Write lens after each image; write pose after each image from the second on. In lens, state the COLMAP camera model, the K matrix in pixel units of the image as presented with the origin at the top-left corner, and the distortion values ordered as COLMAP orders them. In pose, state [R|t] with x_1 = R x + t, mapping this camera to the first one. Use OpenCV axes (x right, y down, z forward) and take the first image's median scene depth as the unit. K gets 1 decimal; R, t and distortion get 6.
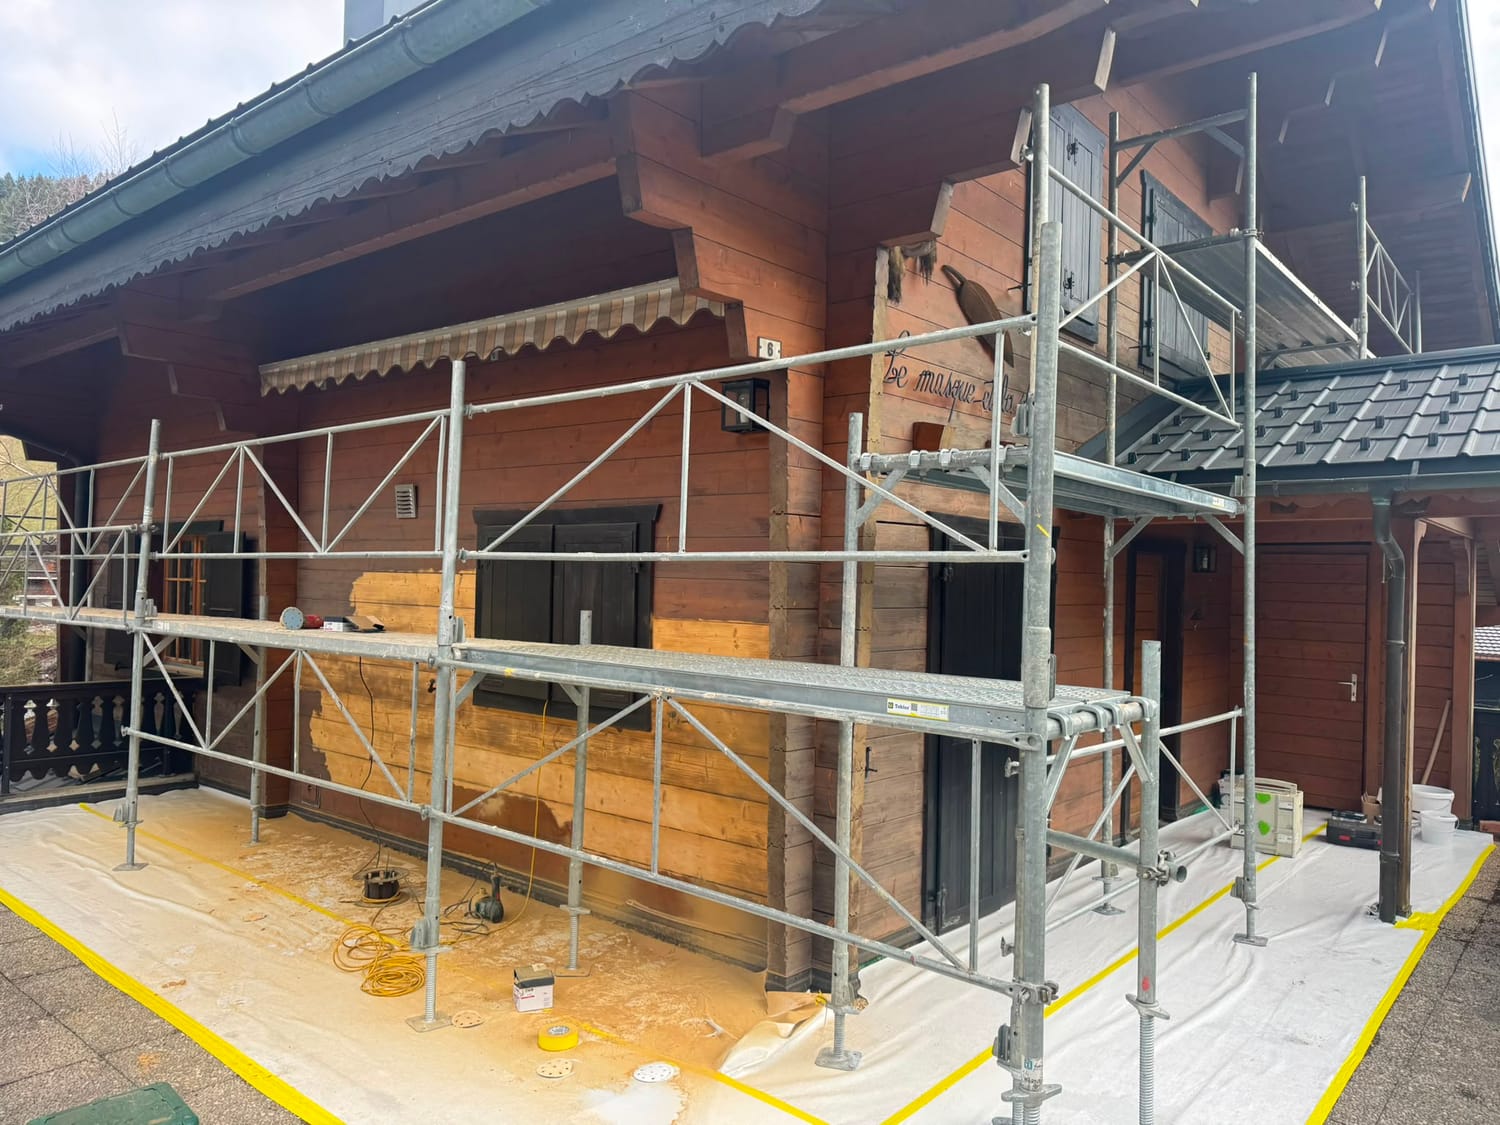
lens RADIAL K [[1066.2, 0, 763.2], [0, 1066.2, 612.3], [0, 0, 1]] dist [-0.000074, -0.003067]
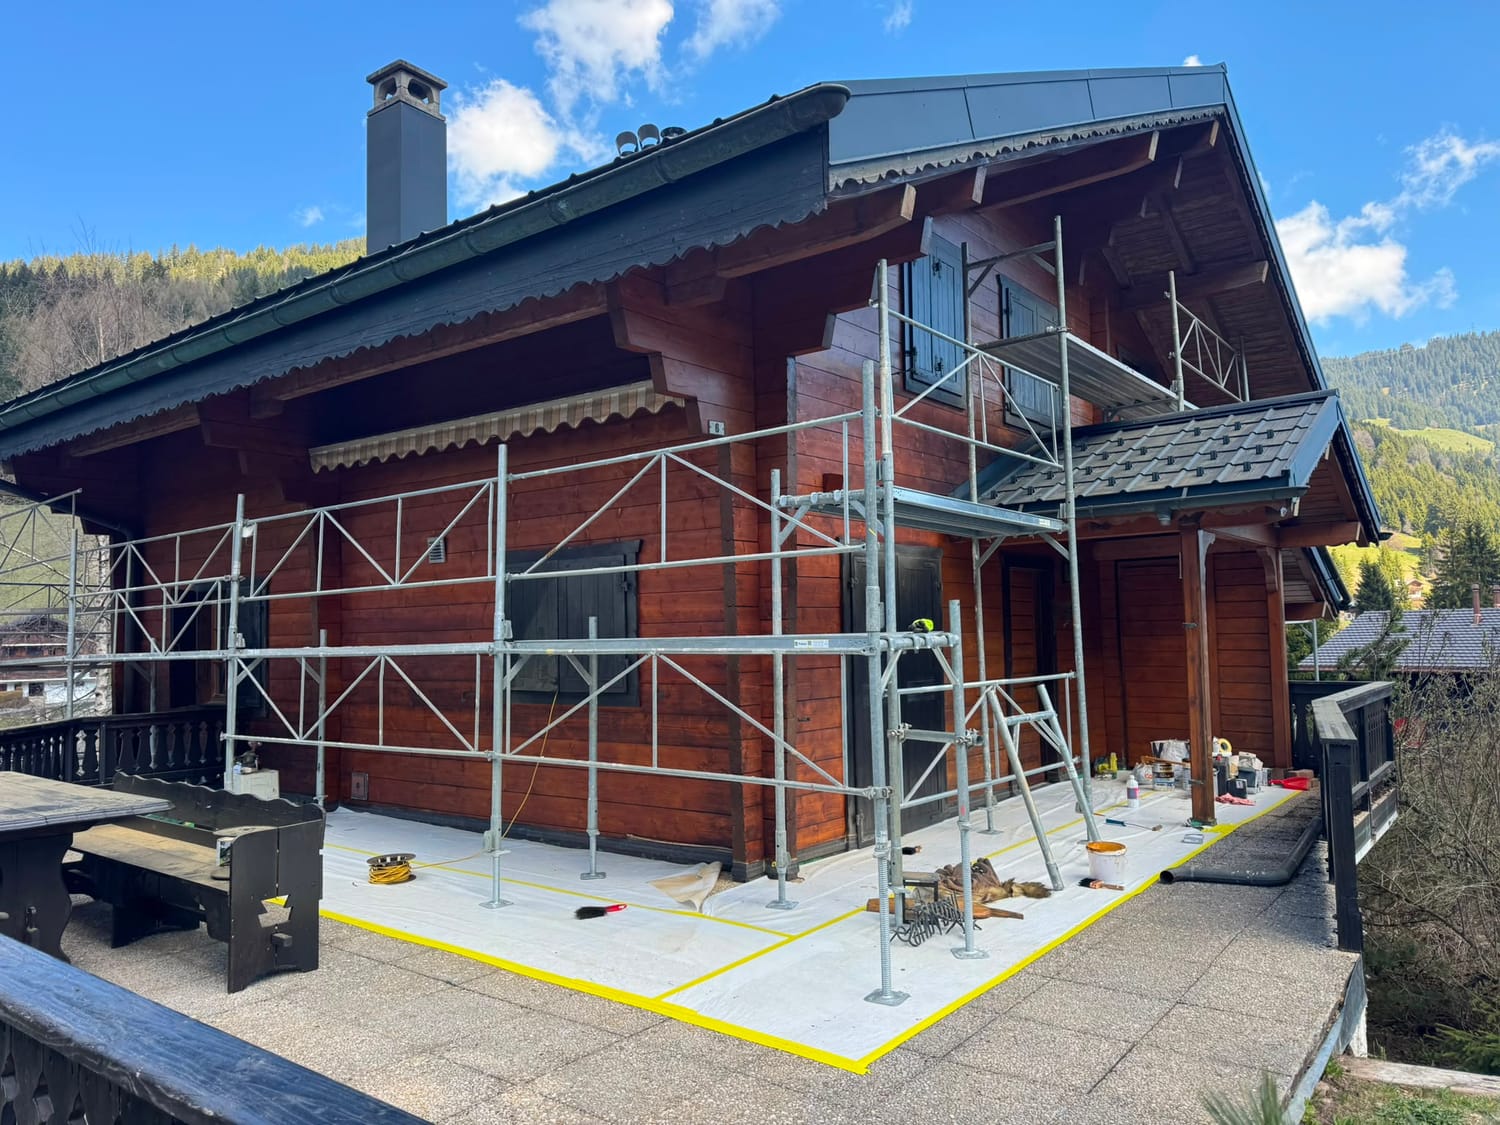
lens RADIAL K [[1067.5, 0, 750.0], [0, 1067.5, 562.5], [0, 0, 1]] dist [0.007913, 0.001181]
pose [[0.998766, -0.040658, 0.028521, 0.002230], [0.043248, 0.994342, -0.097027, 0.064401], [-0.024415, 0.098141, 0.994873, -0.355679]]
